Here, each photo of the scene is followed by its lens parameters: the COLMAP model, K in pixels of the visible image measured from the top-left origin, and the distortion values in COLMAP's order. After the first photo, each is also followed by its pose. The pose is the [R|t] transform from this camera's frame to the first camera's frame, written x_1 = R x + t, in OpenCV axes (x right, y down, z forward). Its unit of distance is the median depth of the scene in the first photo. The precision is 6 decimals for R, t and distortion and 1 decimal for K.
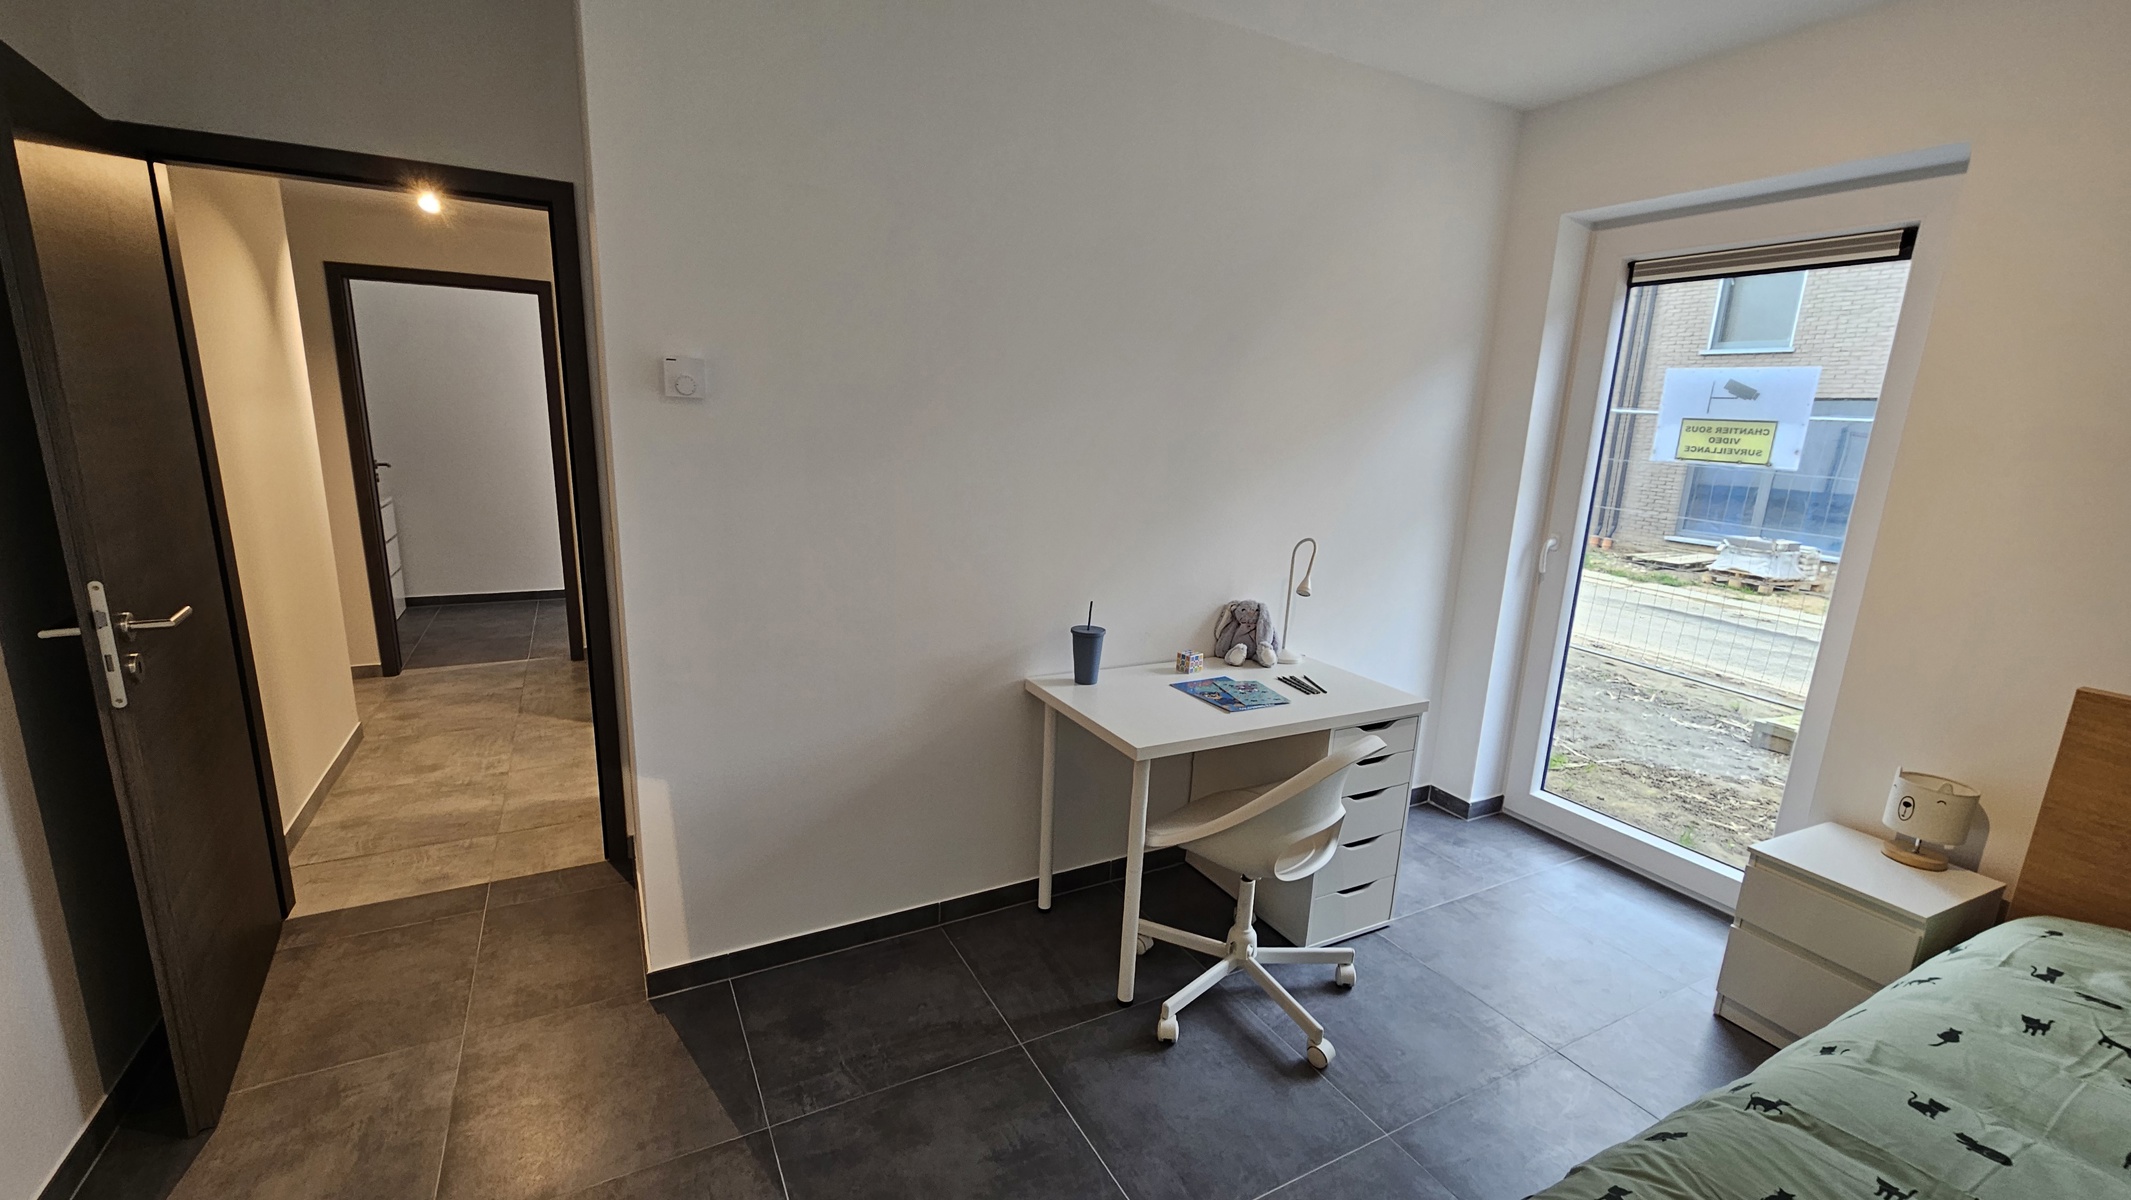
lens RADIAL K [[875.2, 0, 1060.4], [0, 875.2, 605.4], [0, 0, 1]] dist [-0.001323, 0.000972]
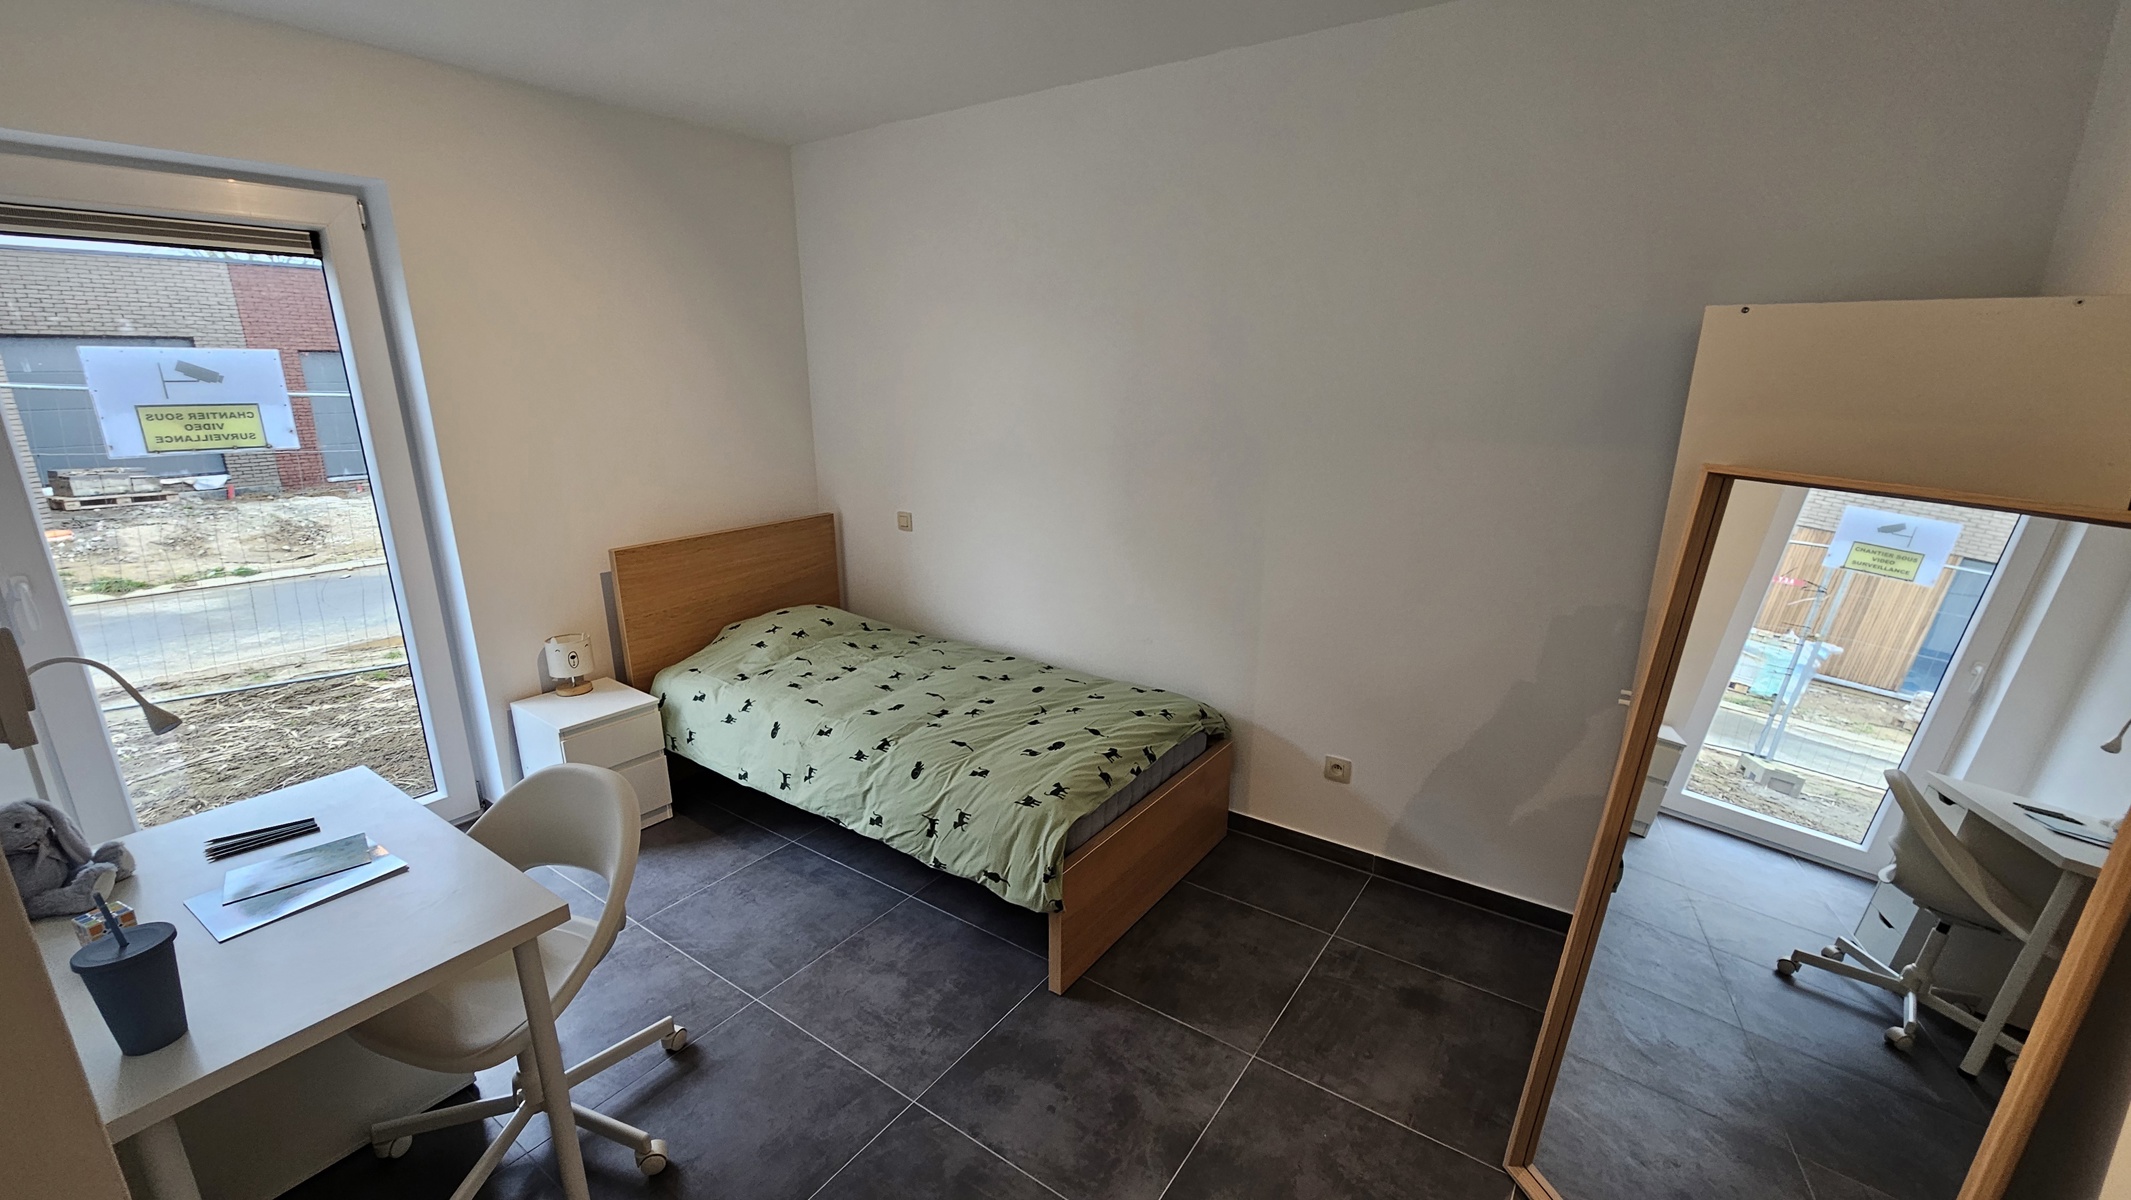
lens RADIAL K [[875.2, 0, 1068.4], [0, 875.2, 597.7], [0, 0, 1]] dist [-0.001323, 0.000972]
pose [[-0.445182, -0.260809, 0.856616, -0.504815], [0.181092, 0.910652, 0.371374, -0.204637], [-0.876937, 0.320455, -0.358176, 0.592225]]
